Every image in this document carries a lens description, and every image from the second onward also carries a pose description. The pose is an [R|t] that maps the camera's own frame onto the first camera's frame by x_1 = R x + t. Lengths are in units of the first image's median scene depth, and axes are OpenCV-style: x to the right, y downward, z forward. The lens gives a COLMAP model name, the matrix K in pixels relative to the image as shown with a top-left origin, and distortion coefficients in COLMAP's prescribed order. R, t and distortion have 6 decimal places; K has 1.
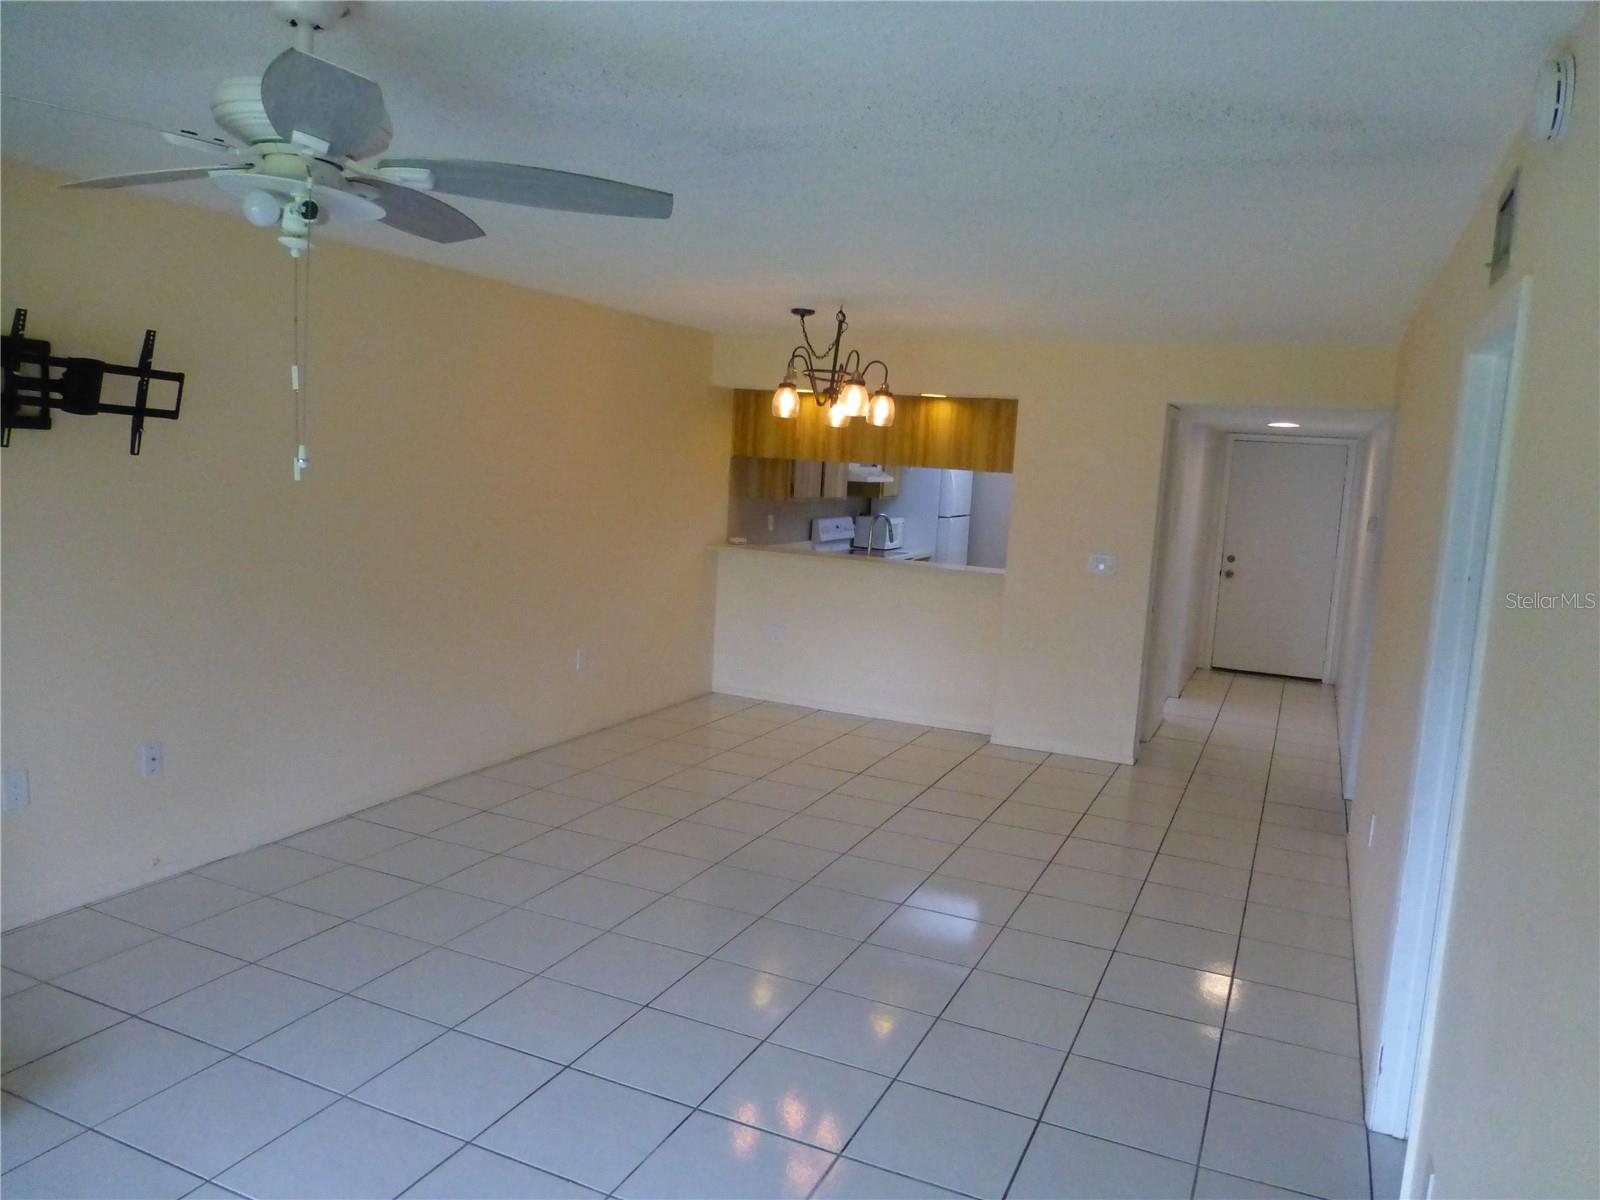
lens RADIAL K [[1151.6, 0, 800.0], [0, 1151.6, 600.0], [0, 0, 1]] dist [-0.027170, 0.005003]
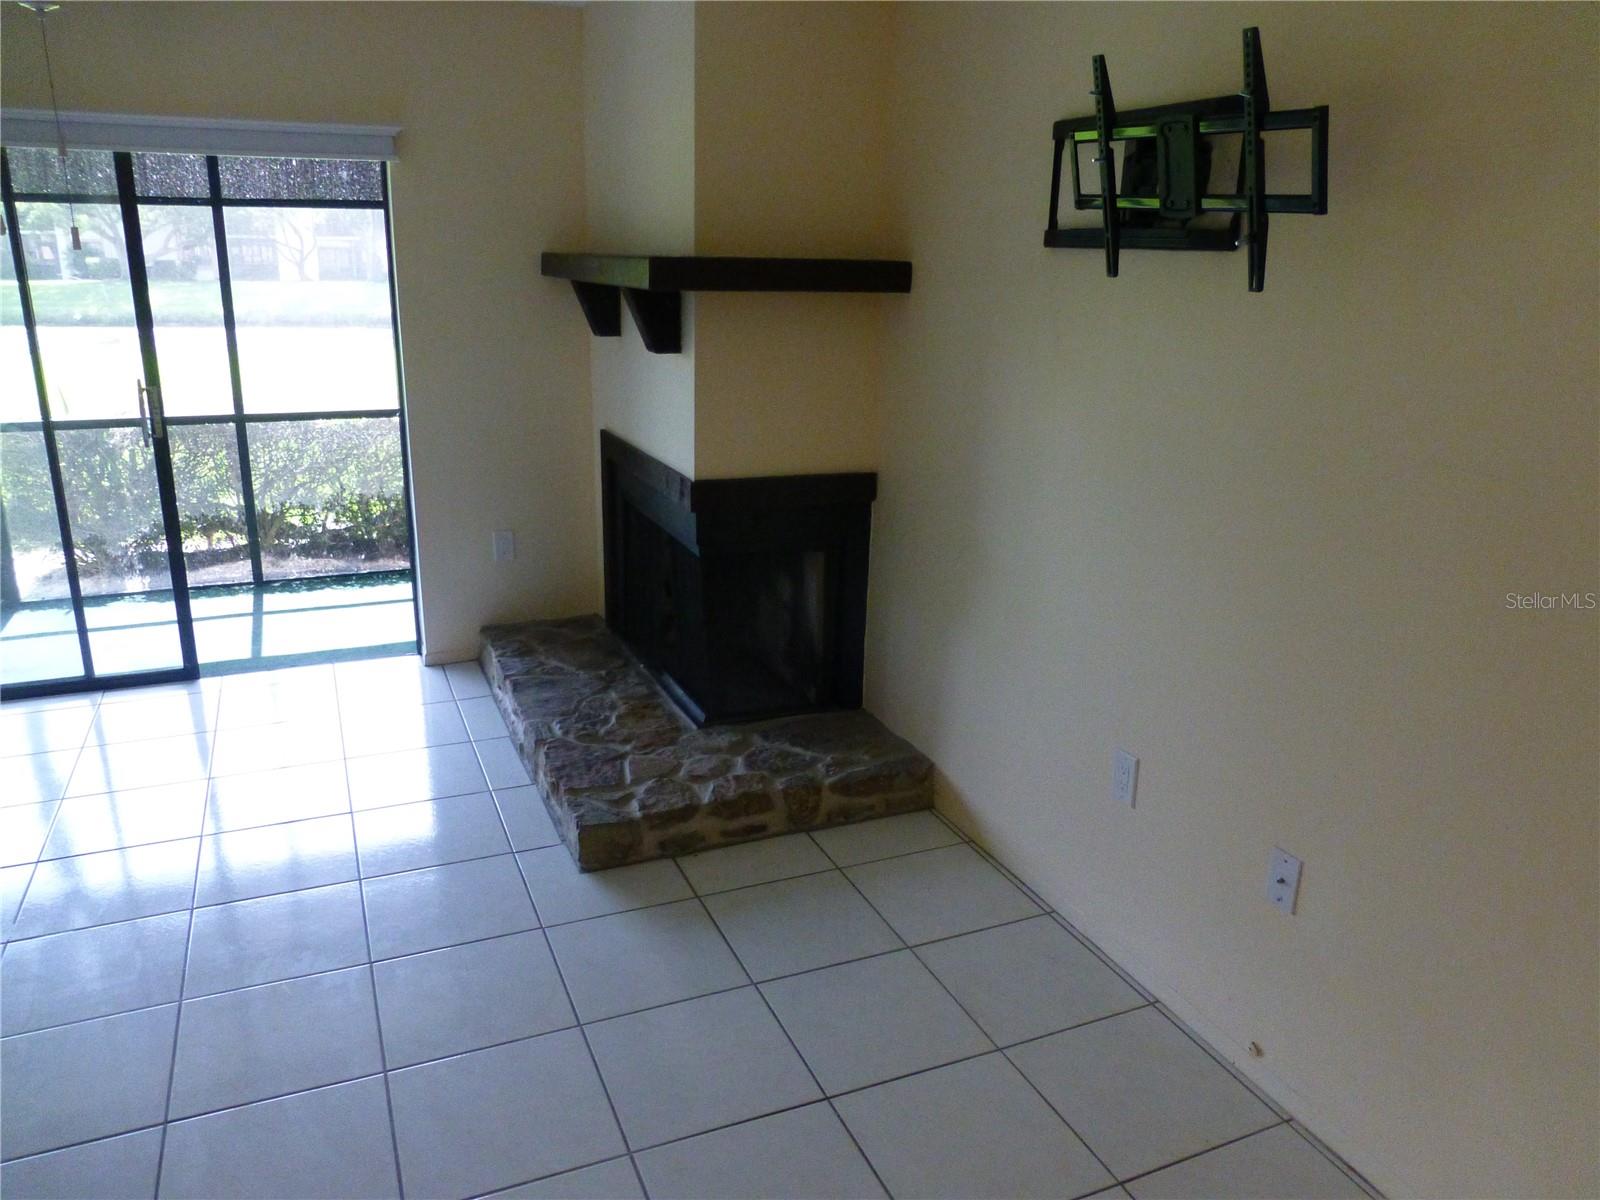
lens RADIAL K [[1151.6, 0, 800.0], [0, 1151.6, 600.0], [0, 0, 1]] dist [-0.027170, 0.005003]
pose [[-0.670312, 0.141710, -0.728423, -0.040345], [-0.156038, 0.932736, 0.325047, -0.120243], [0.725489, 0.331545, -0.603112, 1.098749]]
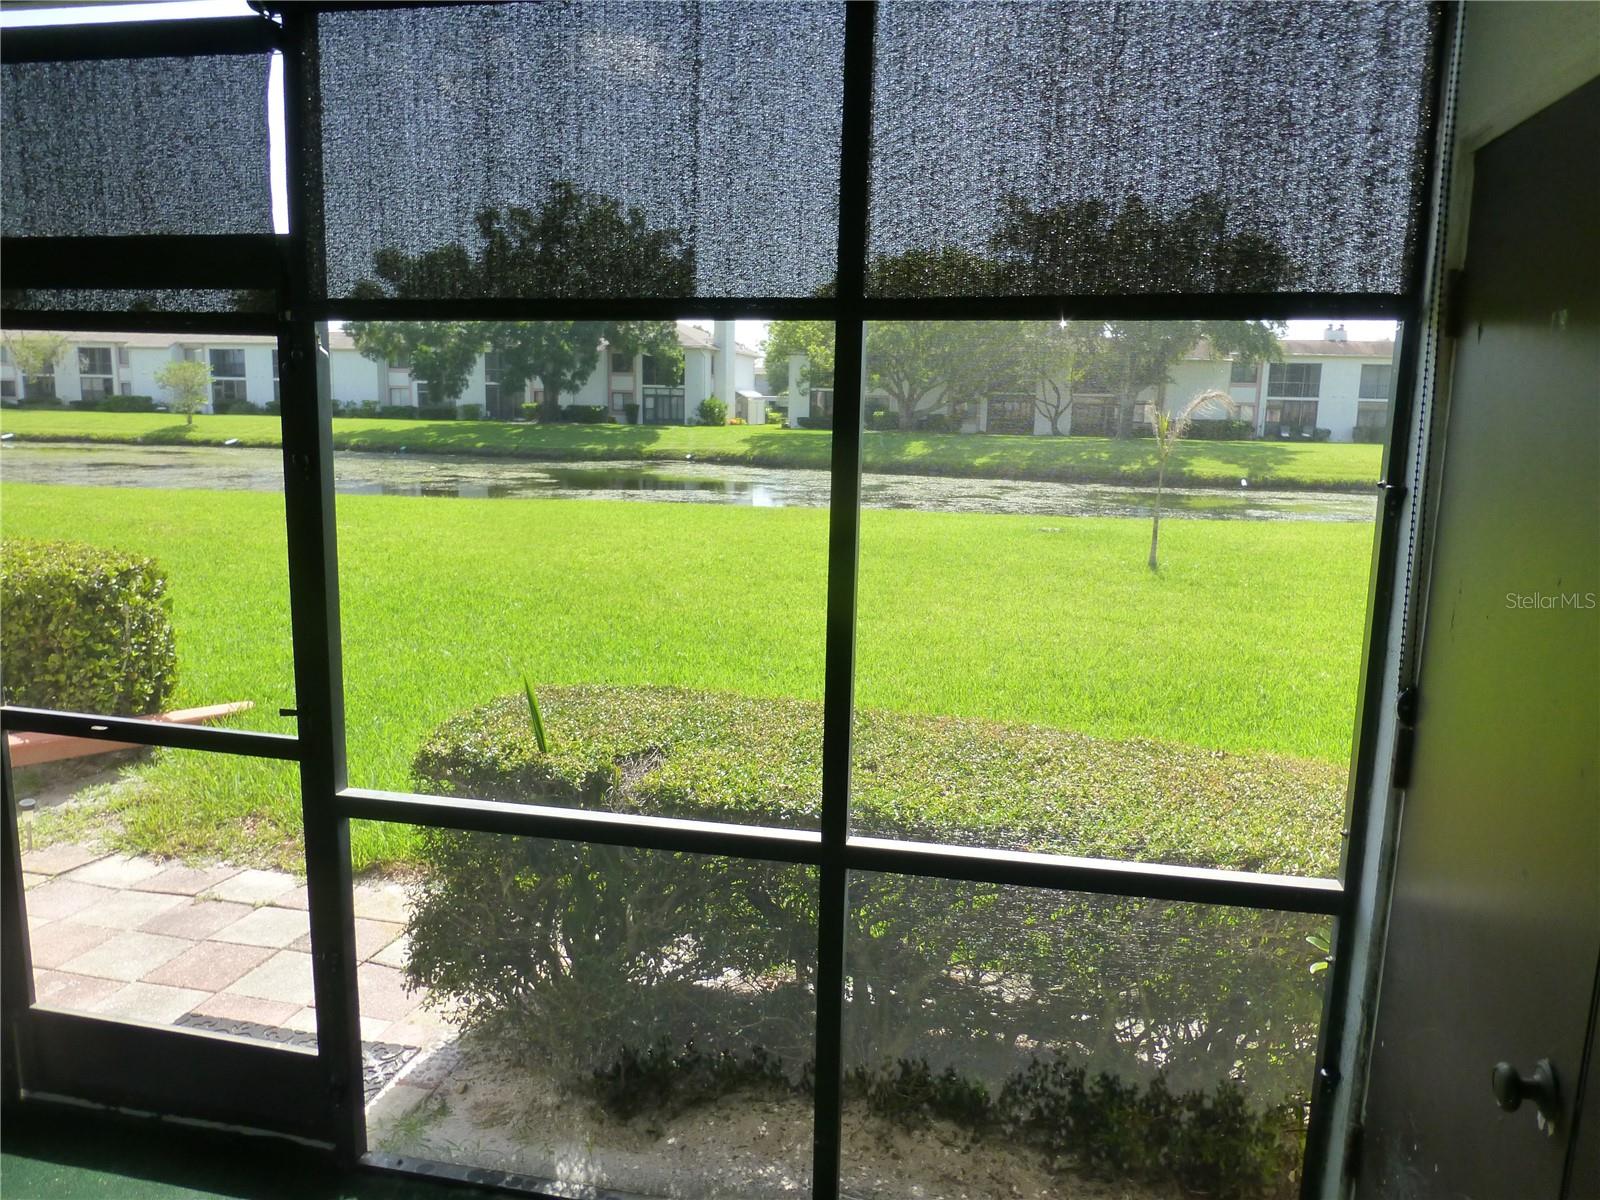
lens RADIAL K [[1158.1, 0, 800.0], [0, 1158.1, 600.0], [0, 0, 1]] dist [0.000696, 0.001061]
pose [[-0.972456, -0.039566, -0.229705, -0.483586], [-0.105450, 0.953550, 0.282175, -0.034238], [0.207870, 0.298625, -0.931457, 0.159630]]
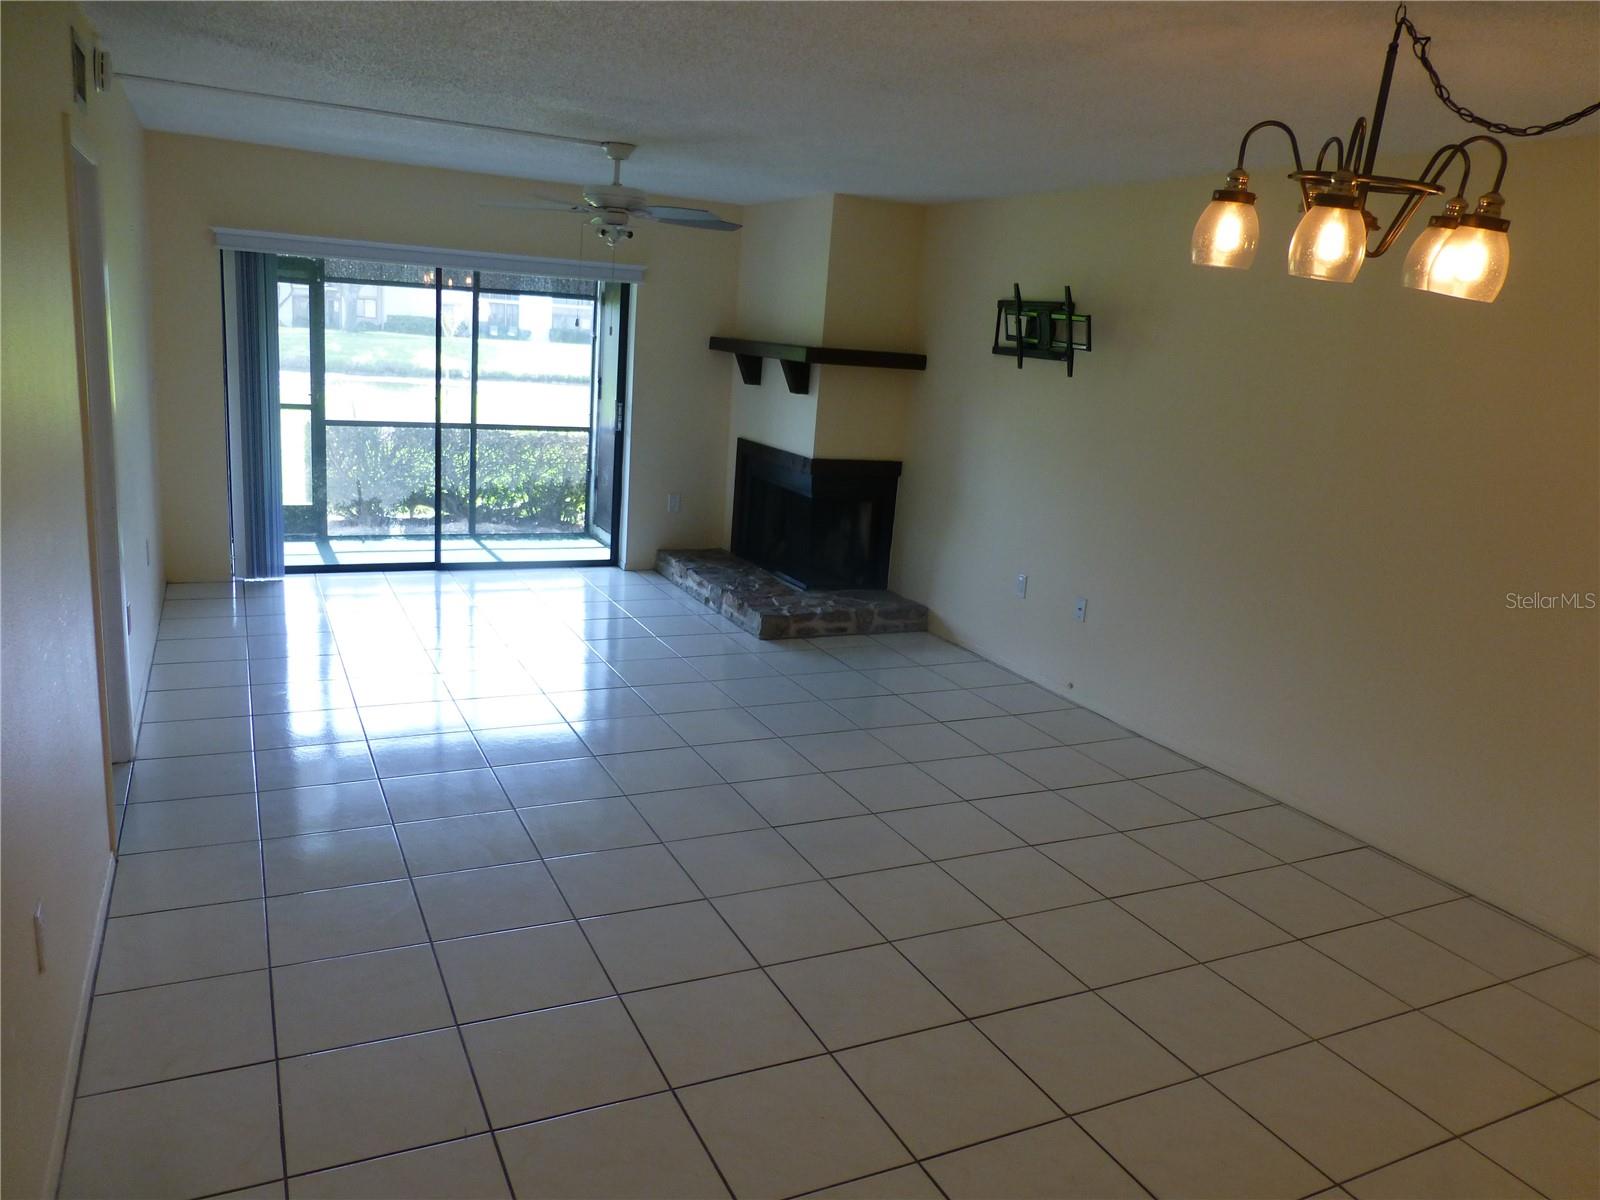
lens RADIAL K [[1151.6, 0, 800.0], [0, 1151.6, 600.0], [0, 0, 1]] dist [-0.027170, 0.005003]
pose [[-0.632266, 0.071672, -0.771429, 0.675376], [-0.209723, 0.942703, 0.259475, -0.149593], [0.745826, 0.325843, -0.581008, 1.513101]]
